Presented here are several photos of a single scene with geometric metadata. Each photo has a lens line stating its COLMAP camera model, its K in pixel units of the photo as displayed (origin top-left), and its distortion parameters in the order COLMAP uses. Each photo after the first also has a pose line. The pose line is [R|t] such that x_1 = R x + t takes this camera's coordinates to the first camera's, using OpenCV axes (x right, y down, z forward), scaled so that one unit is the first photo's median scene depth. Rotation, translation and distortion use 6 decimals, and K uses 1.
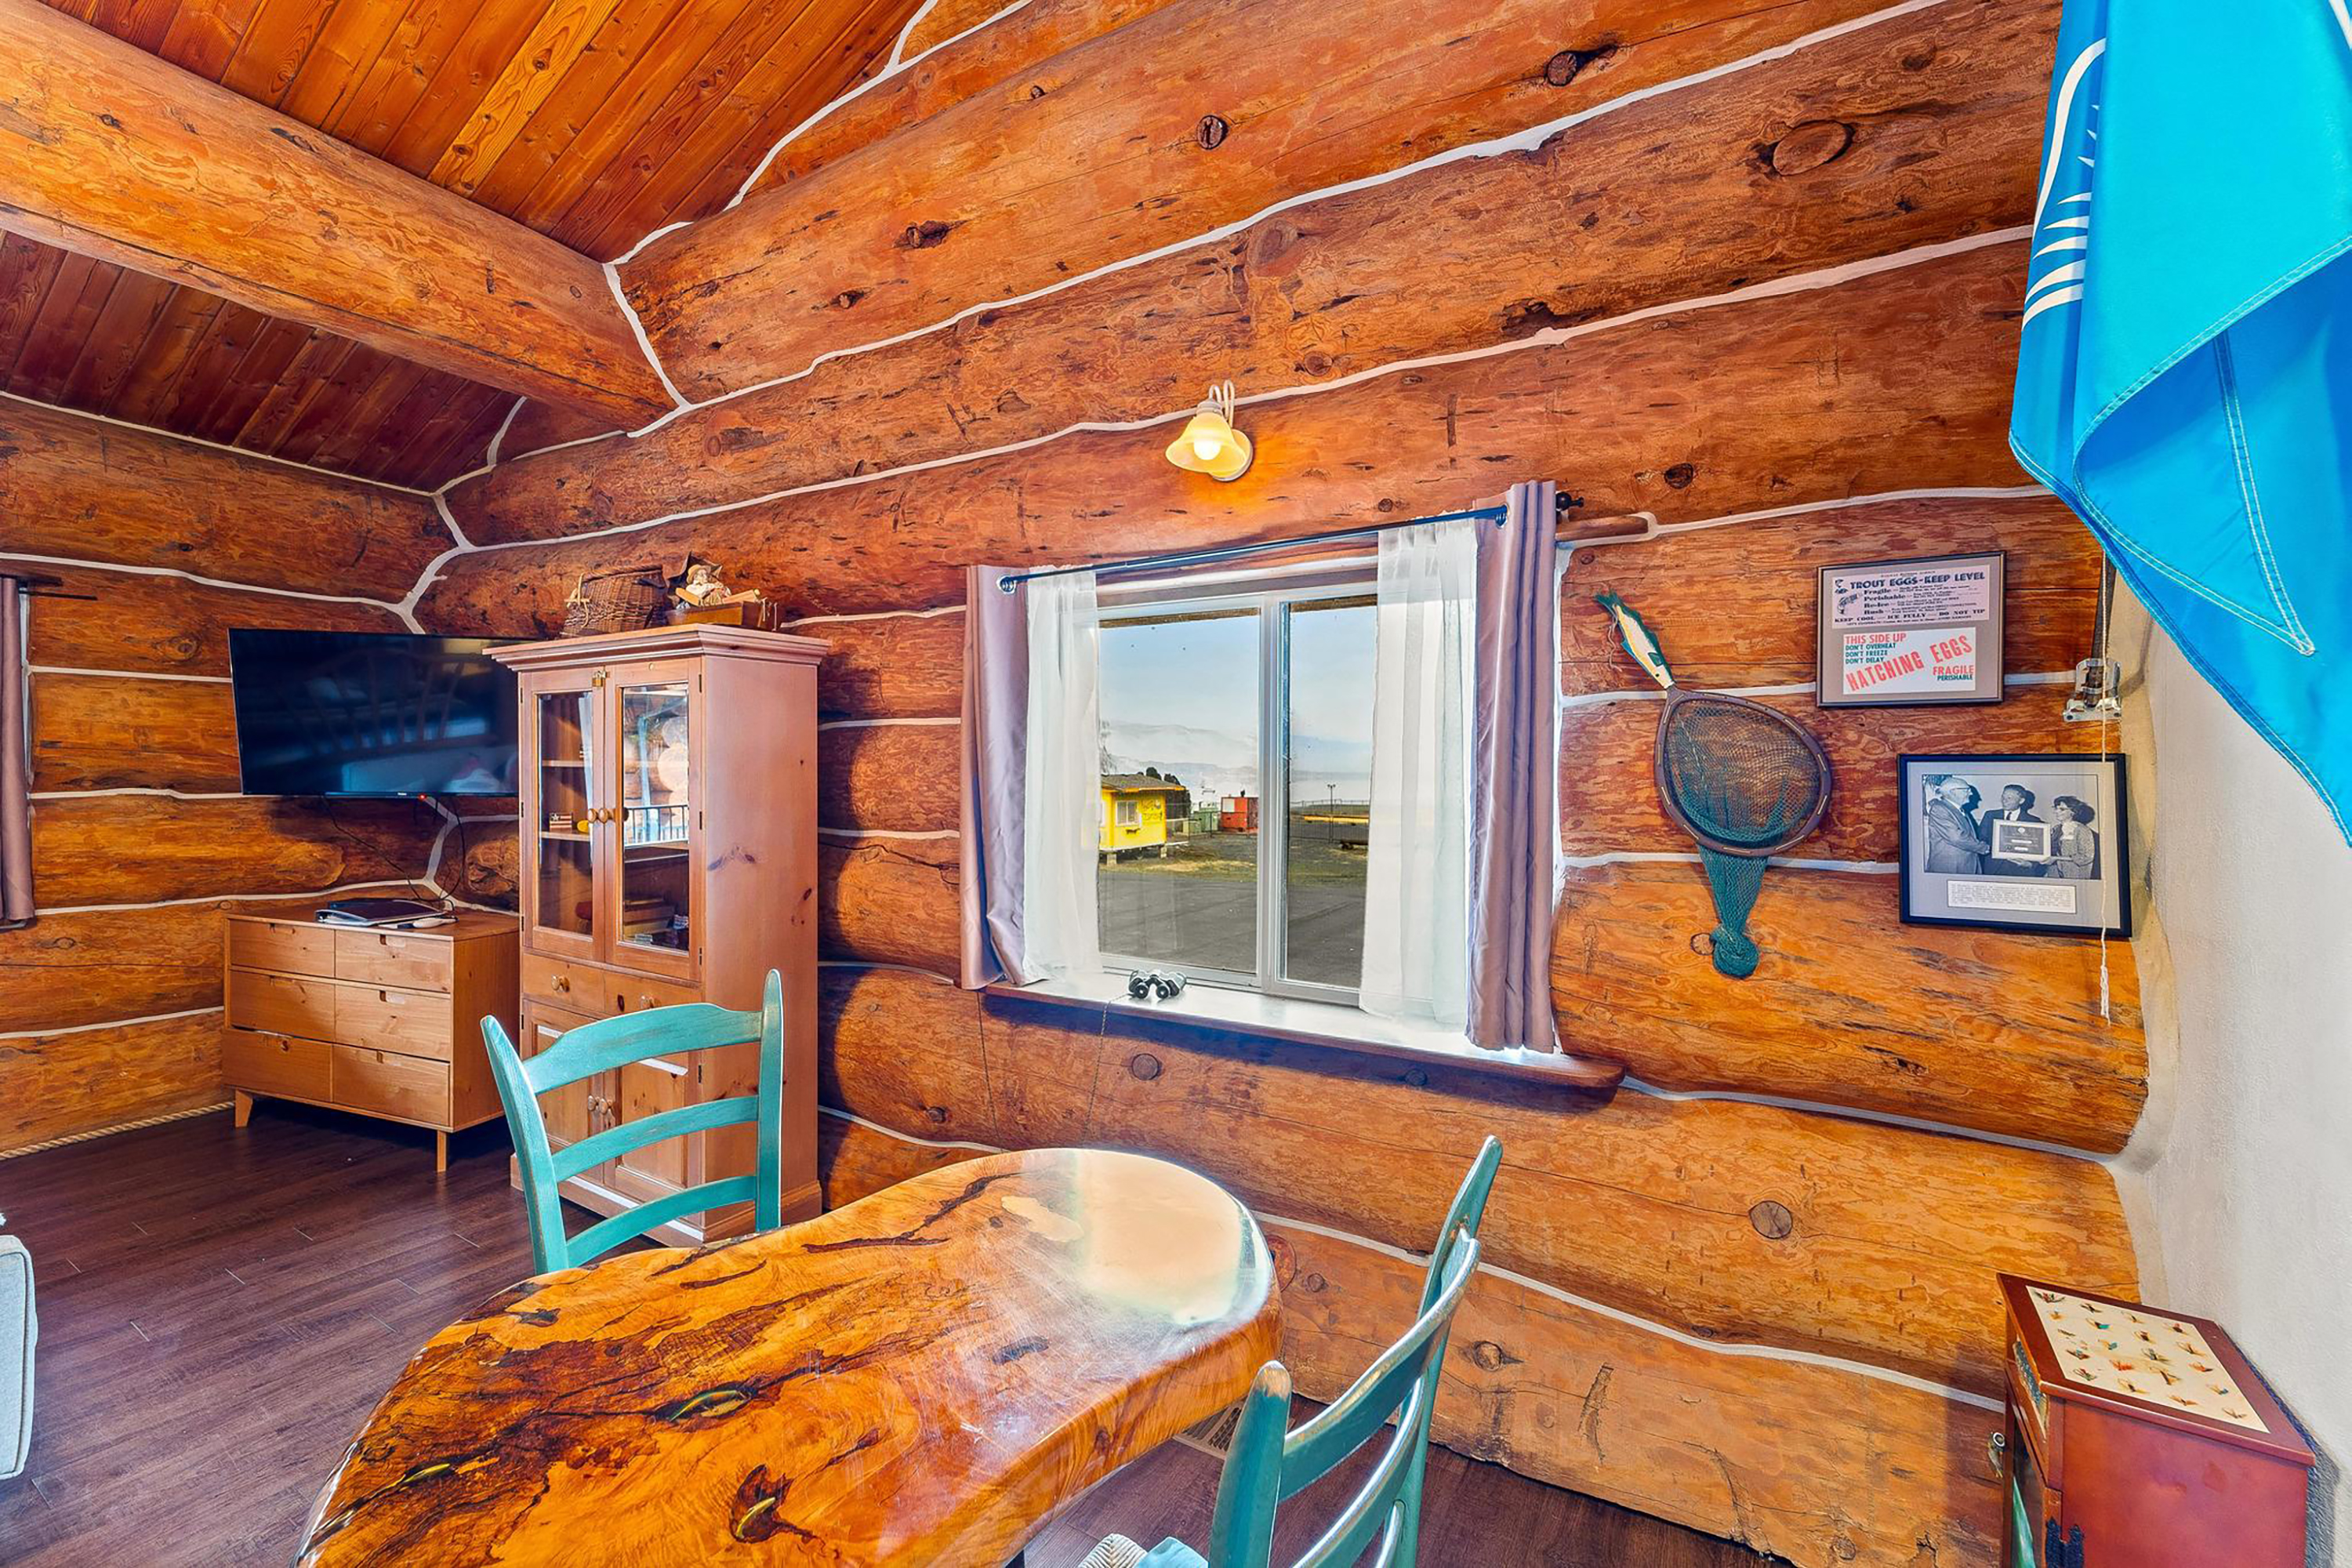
lens RADIAL K [[959.0, 0, 1155.8], [0, 959.0, 767.7], [0, 0, 1]] dist [0.005734, -0.001889]
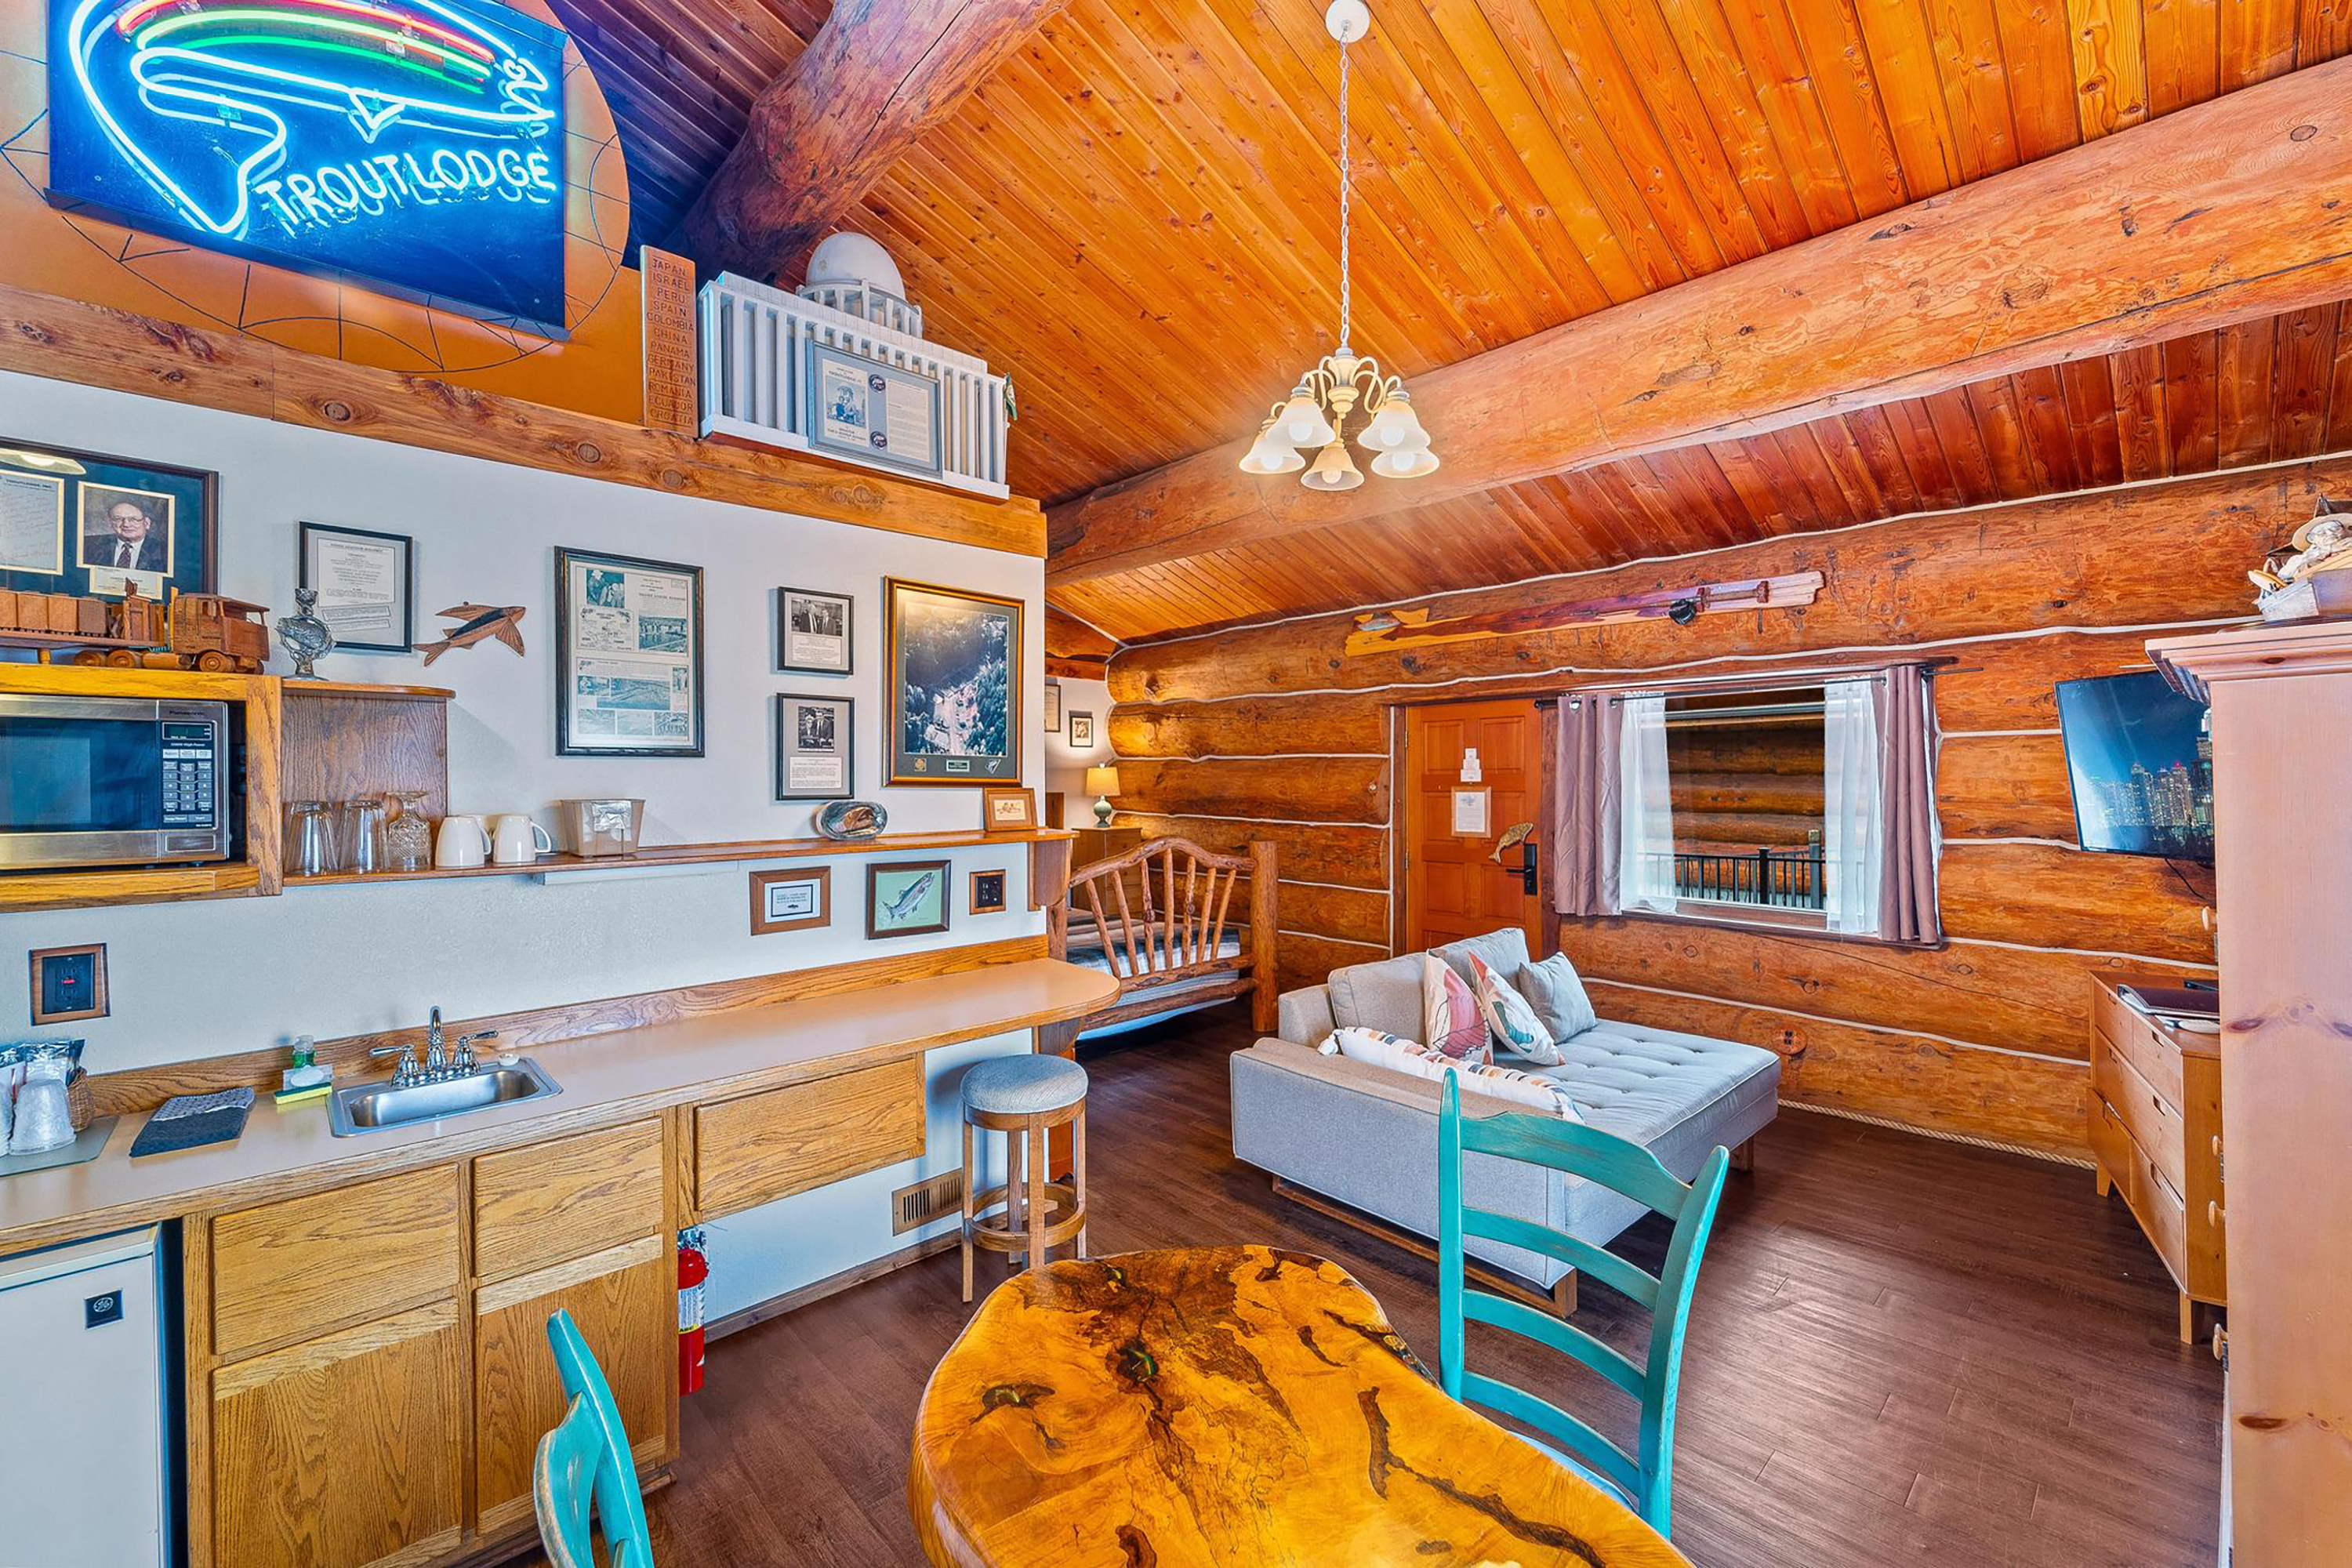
lens RADIAL K [[959.0, 0, 1191.1], [0, 959.0, 782.9], [0, 0, 1]] dist [0.005734, -0.001889]
pose [[-0.256936, -0.007003, -0.966403, 0.230462], [0.005767, 0.999945, -0.008780, -0.038249], [0.966411, -0.007829, -0.256882, 0.400310]]
